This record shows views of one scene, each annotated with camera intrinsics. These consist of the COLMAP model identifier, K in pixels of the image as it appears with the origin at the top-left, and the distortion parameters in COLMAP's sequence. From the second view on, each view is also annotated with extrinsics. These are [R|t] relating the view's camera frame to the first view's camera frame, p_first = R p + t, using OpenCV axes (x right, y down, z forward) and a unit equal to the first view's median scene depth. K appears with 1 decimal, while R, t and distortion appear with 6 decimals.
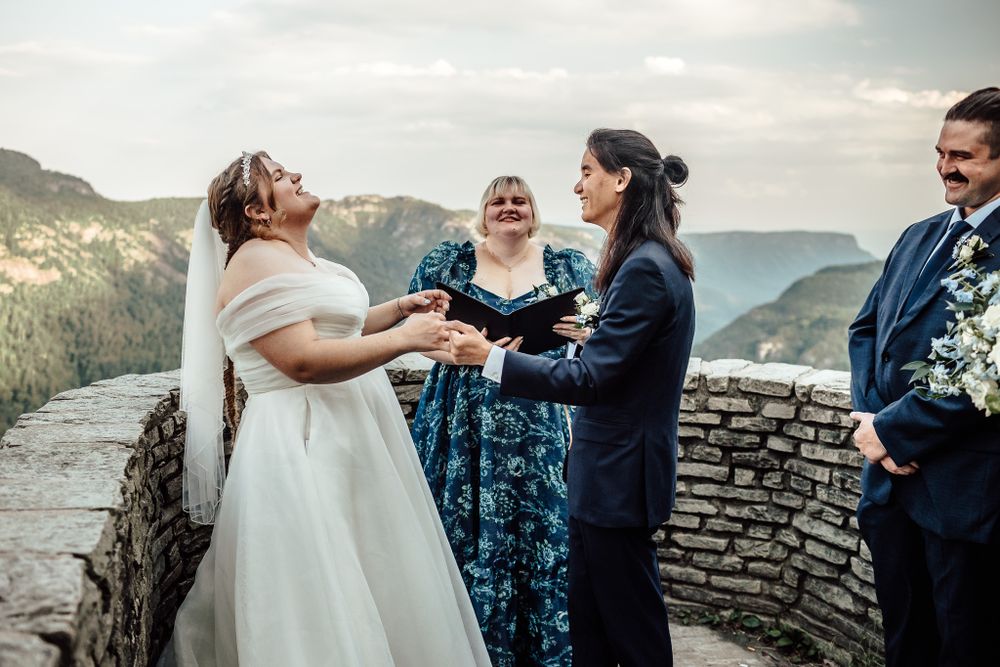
lens RADIAL K [[1027.9, 0, 500.9], [0, 1027.9, 334.3], [0, 0, 1]] dist [-0.064856, 0.000000]
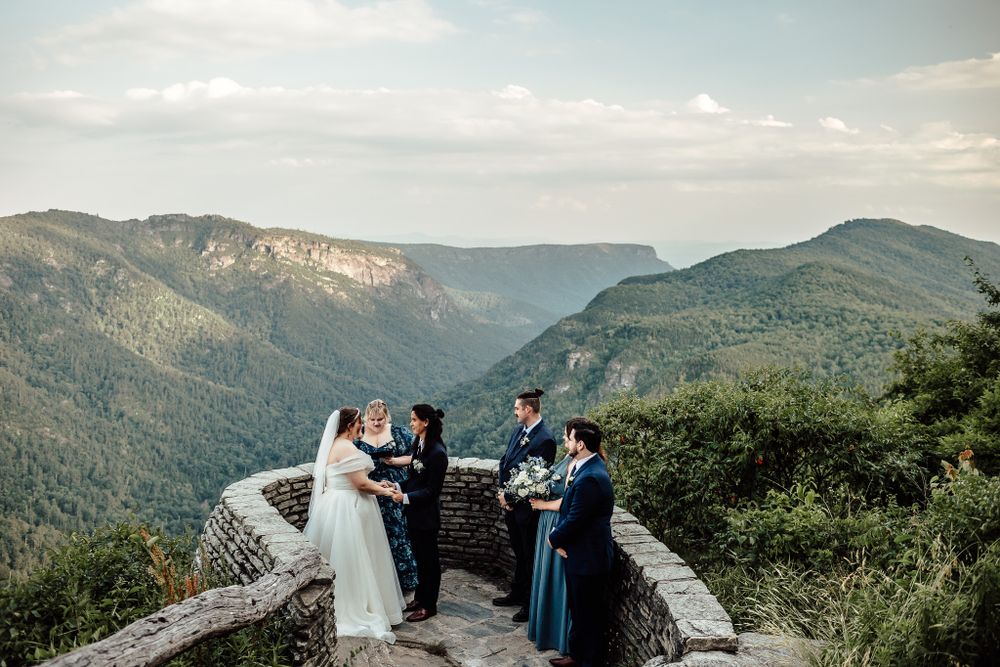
lens RADIAL K [[1027.9, 0, 498.7], [0, 1027.9, 333.1], [0, 0, 1]] dist [-0.064856, 0.000000]
pose [[0.983704, -0.033605, 0.176625, -0.129397], [0.036000, 0.999298, -0.010373, -0.247477], [-0.176153, 0.016562, 0.984223, -1.424294]]
